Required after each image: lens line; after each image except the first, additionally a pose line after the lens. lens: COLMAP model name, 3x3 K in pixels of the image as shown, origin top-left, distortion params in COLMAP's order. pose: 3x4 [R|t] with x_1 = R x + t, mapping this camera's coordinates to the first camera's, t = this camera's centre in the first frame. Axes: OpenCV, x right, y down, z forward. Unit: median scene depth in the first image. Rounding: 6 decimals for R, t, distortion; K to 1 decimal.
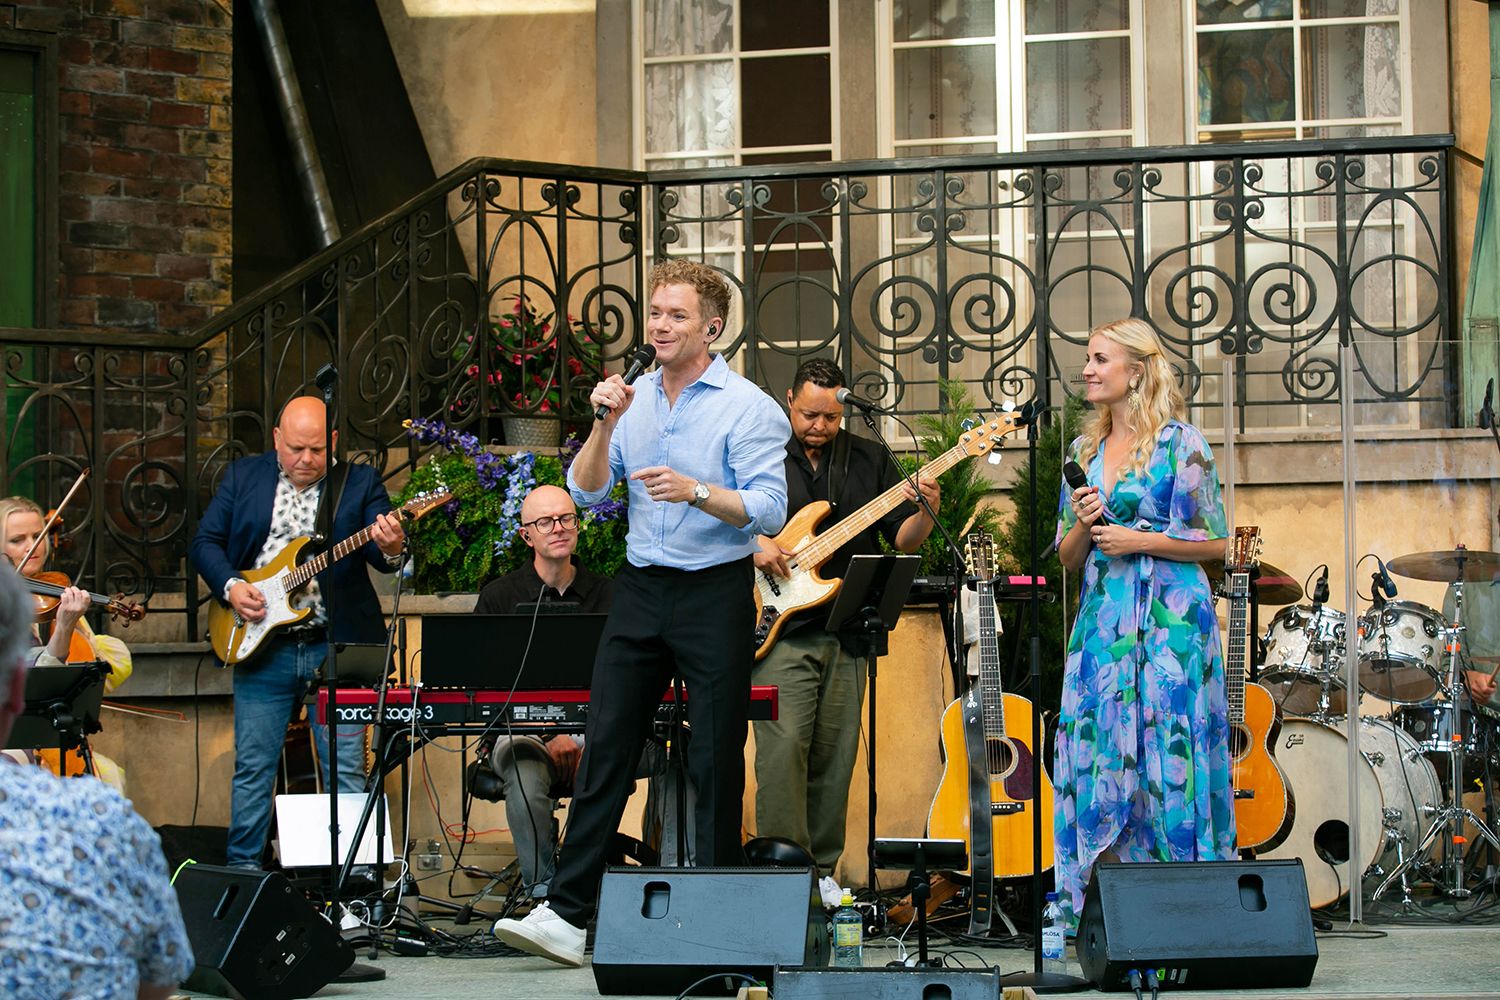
lens RADIAL K [[3782.5, 0, 750.0], [0, 3782.5, 500.0], [0, 0, 1]] dist [-0.222758, 1.214700]
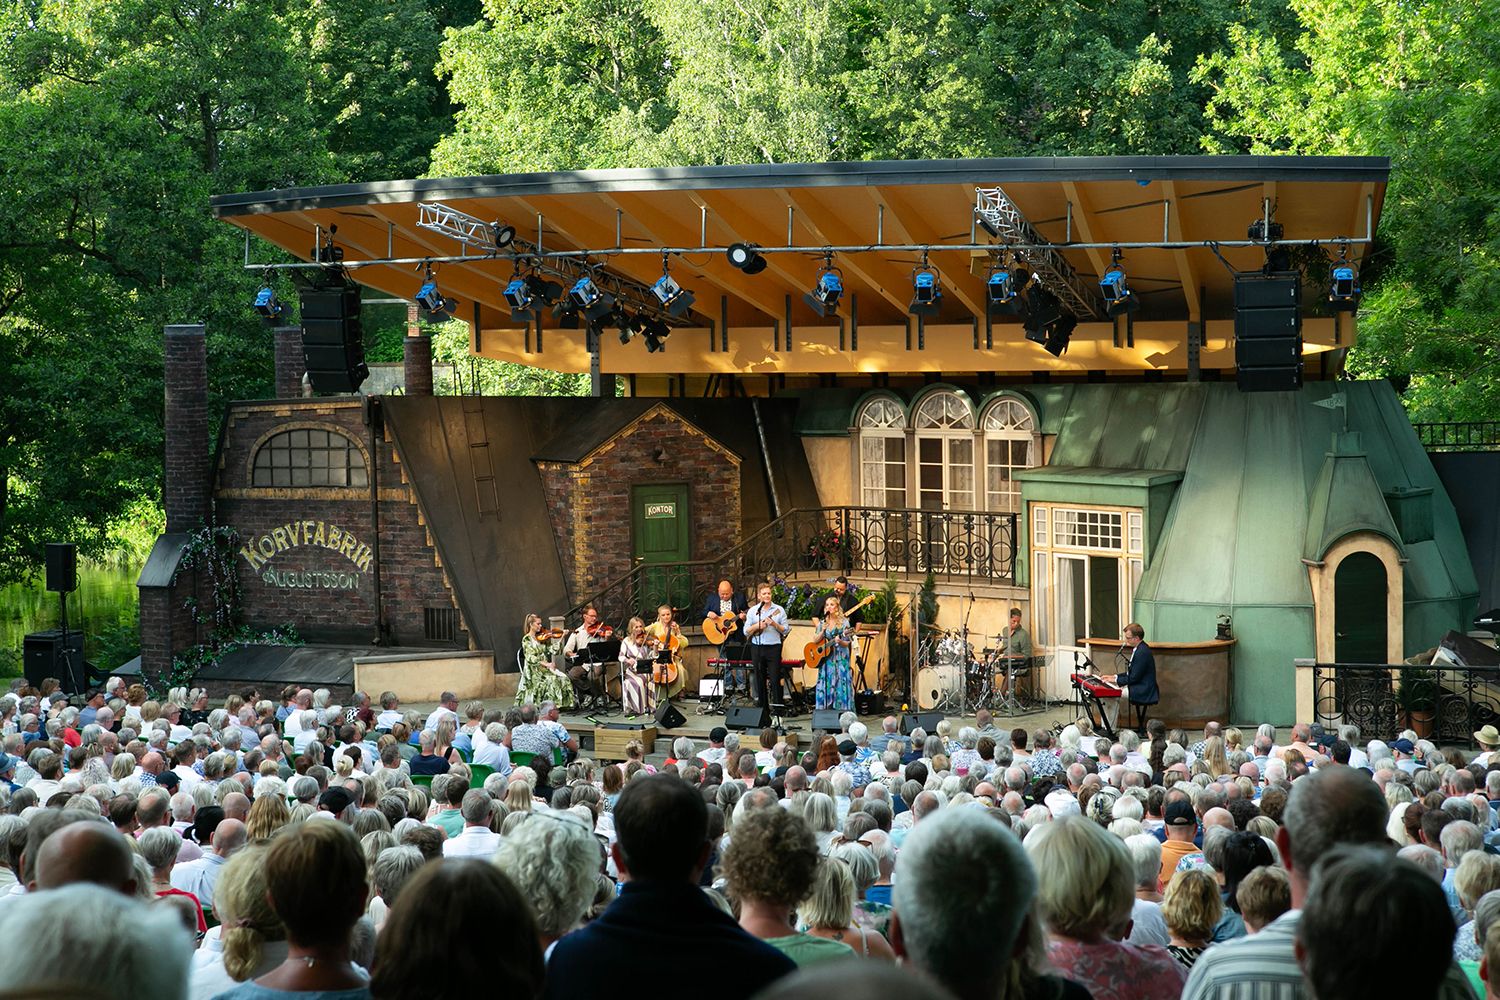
lens RADIAL K [[2937.4, 0, 750.0], [0, 2937.4, 500.0], [0, 0, 1]] dist [0.061240, 0.097664]
pose [[0.933882, 0.018868, -0.357084, 1.007951], [0.020813, 0.994046, 0.106955, -0.436863], [0.356975, -0.107315, 0.927929, -1.936931]]
